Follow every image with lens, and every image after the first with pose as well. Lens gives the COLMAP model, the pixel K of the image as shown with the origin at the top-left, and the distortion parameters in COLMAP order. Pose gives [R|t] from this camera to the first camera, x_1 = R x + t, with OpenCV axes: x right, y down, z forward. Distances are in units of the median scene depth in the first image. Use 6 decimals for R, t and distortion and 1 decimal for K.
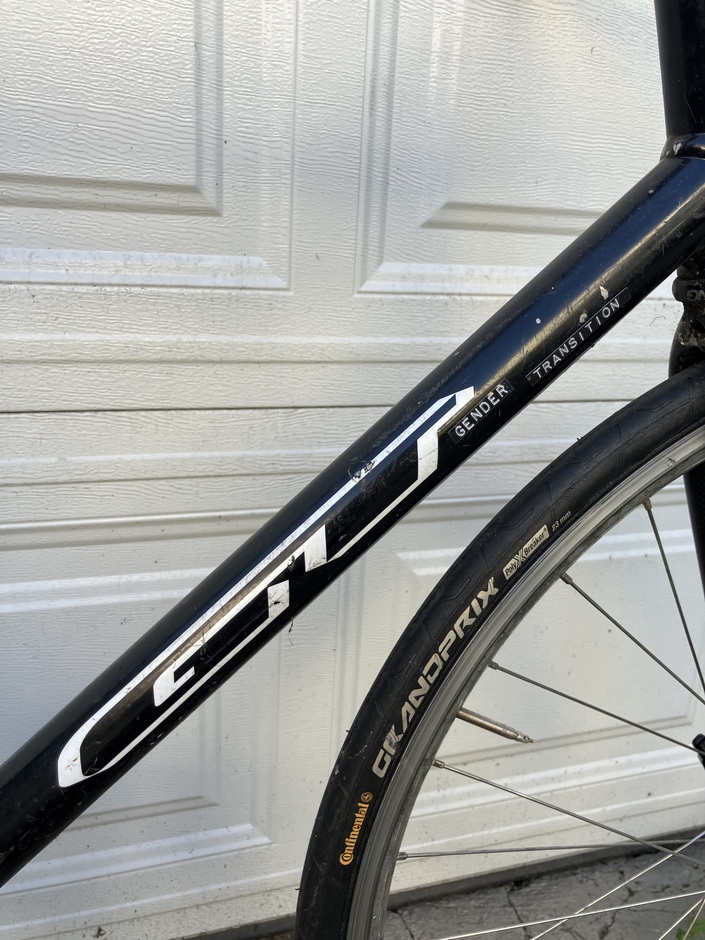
lens RADIAL K [[778.2, 0, 346.7], [0, 778.2, 472.4], [0, 0, 1]] dist [0.021888, -0.035615]
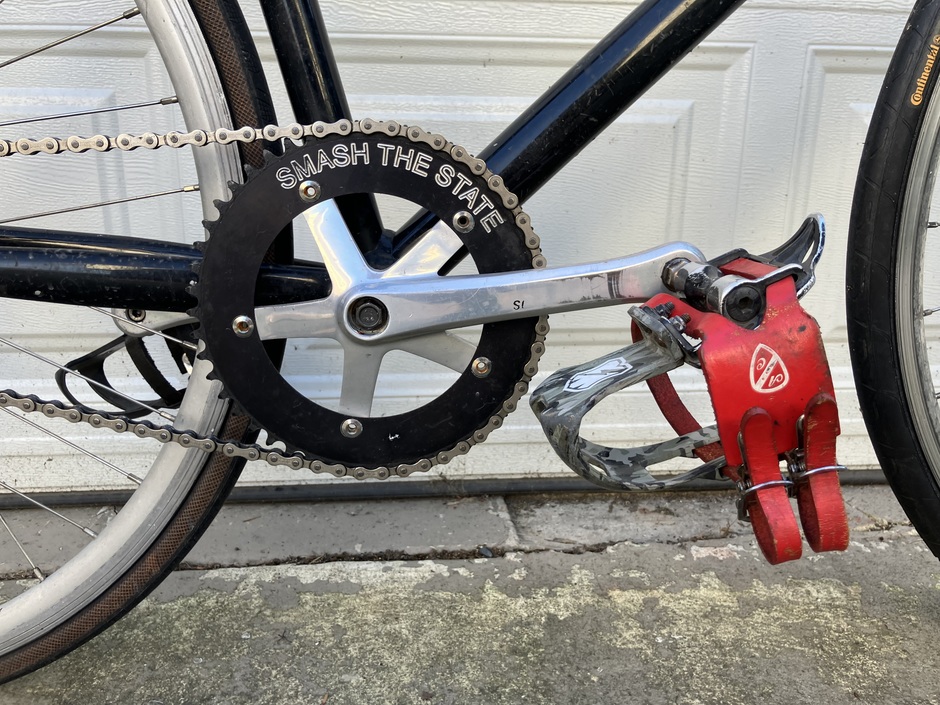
lens RADIAL K [[778.2, 0, 469.4], [0, 778.2, 360.4], [0, 0, 1]] dist [0.021888, -0.035615]
pose [[0.977430, 0.023671, -0.209928, -0.275703], [-0.028139, 0.999436, -0.018322, 0.628455], [0.209375, 0.023815, 0.977545, -0.209915]]
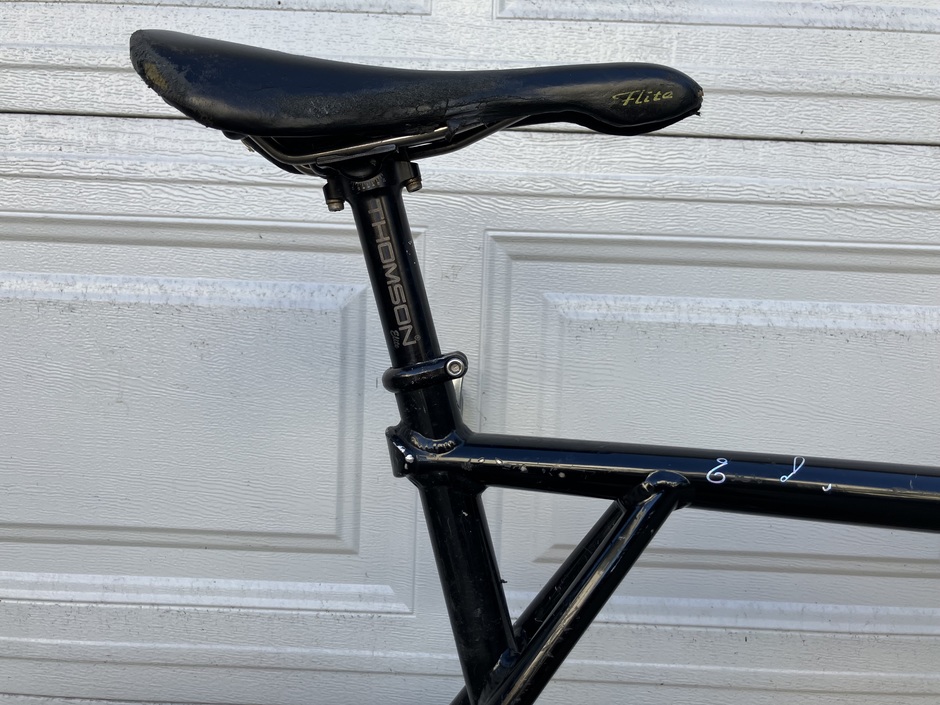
lens RADIAL K [[778.2, 0, 462.1], [0, 778.2, 344.2], [0, 0, 1]] dist [0.021888, -0.035615]
pose [[0.950957, 0.010428, -0.309147, -0.536181], [-0.079985, 0.973730, -0.213194, -0.376662], [0.298803, 0.227466, 0.926810, -0.455677]]
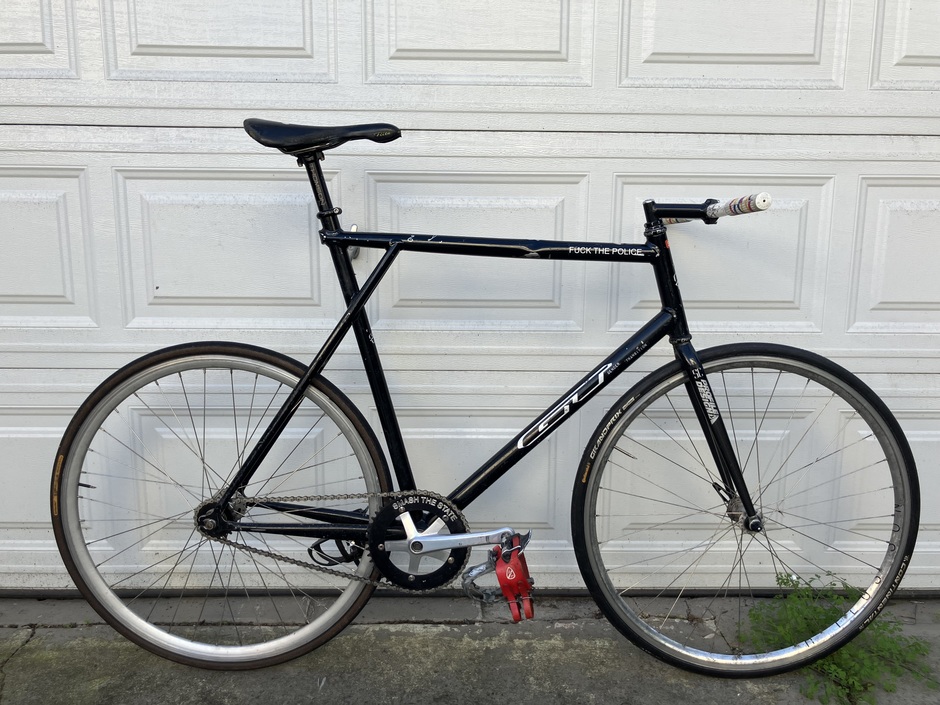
lens RADIAL K [[778.2, 0, 473.9], [0, 778.2, 356.1], [0, 0, 1]] dist [0.021888, -0.035615]
pose [[0.958627, 0.009174, -0.284516, 0.391515], [-0.045825, 0.991419, -0.122430, 0.251366], [0.280951, 0.130402, 0.950822, -2.016307]]
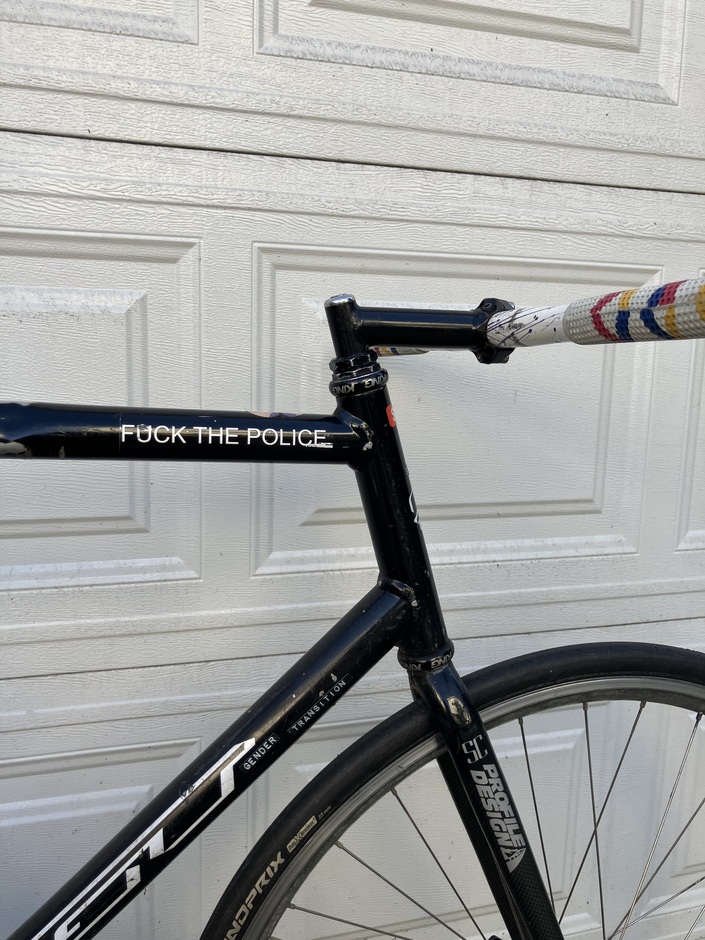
lens RADIAL K [[778.2, 0, 342.1], [0, 778.2, 462.0], [0, 0, 1]] dist [0.021888, -0.035615]
pose [[0.999429, -0.018563, -0.028249, 0.234825], [0.014536, 0.990518, -0.136613, -0.266255], [0.030518, 0.136124, 0.990222, -0.404001]]
